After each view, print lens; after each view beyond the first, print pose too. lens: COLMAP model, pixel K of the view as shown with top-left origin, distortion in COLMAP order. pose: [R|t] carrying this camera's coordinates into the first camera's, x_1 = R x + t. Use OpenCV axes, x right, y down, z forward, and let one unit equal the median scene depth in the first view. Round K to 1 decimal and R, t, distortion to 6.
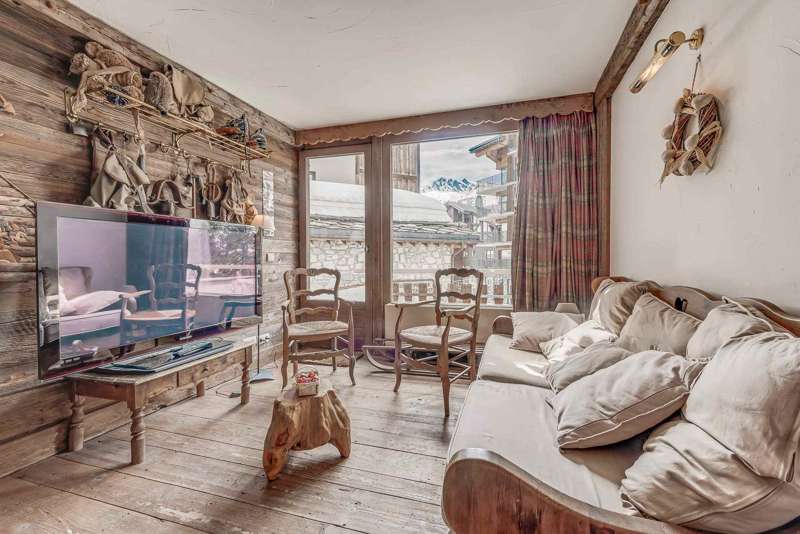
lens RADIAL K [[320.5, 0, 407.1], [0, 320.5, 269.5], [0, 0, 1]] dist [0.006960, -0.001351]
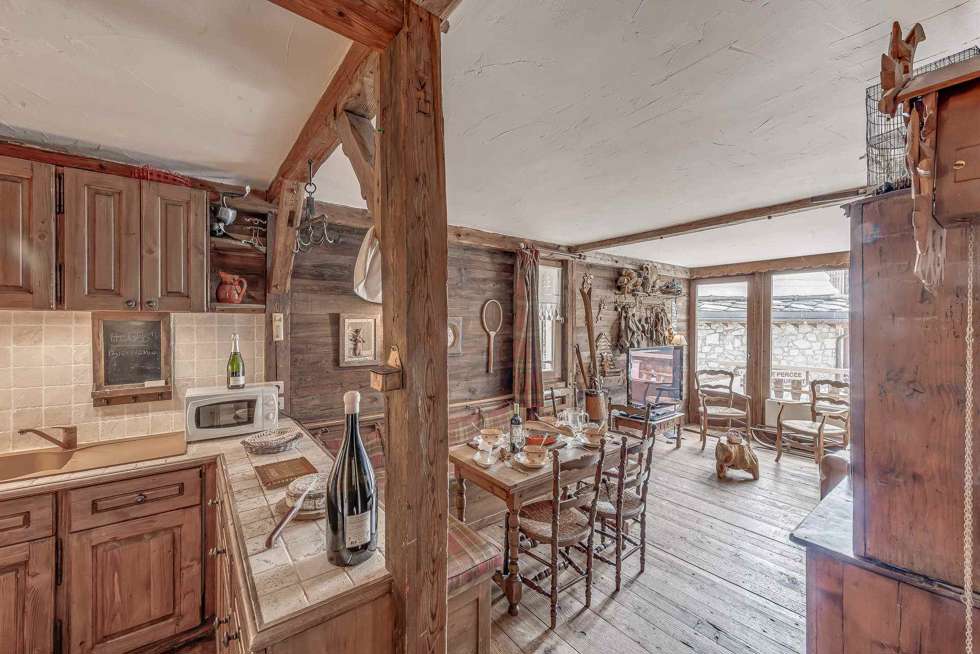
lens RADIAL K [[392.6, 0, 511.3], [0, 392.6, 324.7], [0, 0, 1]] dist [0.006960, -0.001351]
pose [[0.848141, 0.018859, -0.529434, -0.130857], [-0.037091, 0.999028, -0.023833, -0.153344], [0.528470, 0.039851, 0.848016, -1.177367]]
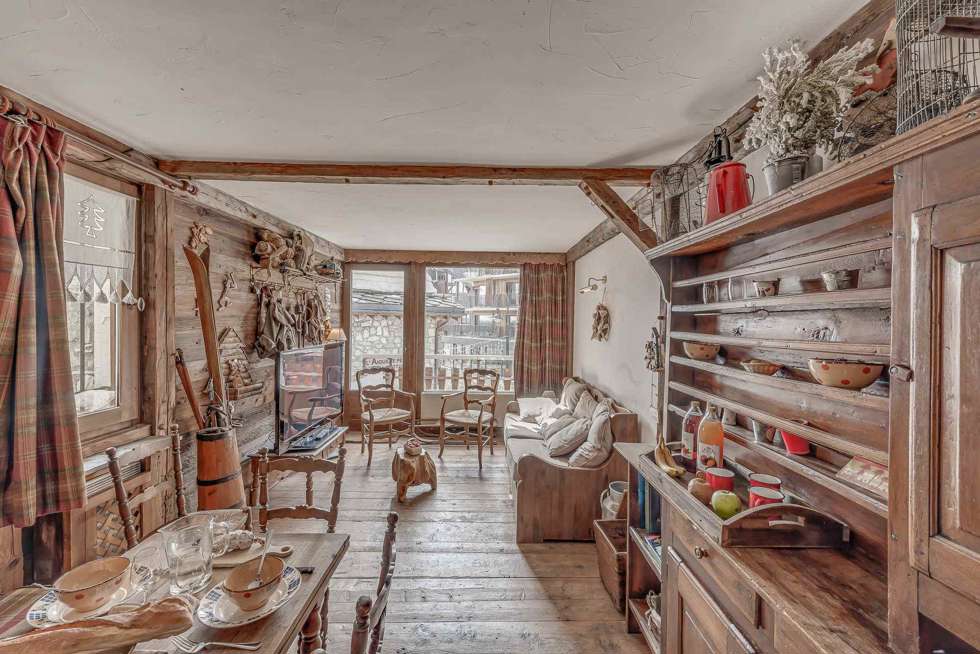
lens RADIAL K [[375.6, 0, 489.9], [0, 375.6, 326.3], [0, 0, 1]] dist [0.003958, -0.000050]
pose [[0.948452, 0.023410, 0.316054, -0.368102], [-0.017586, 0.999619, -0.021267, -0.167722], [-0.316431, 0.014612, 0.948503, -0.663575]]
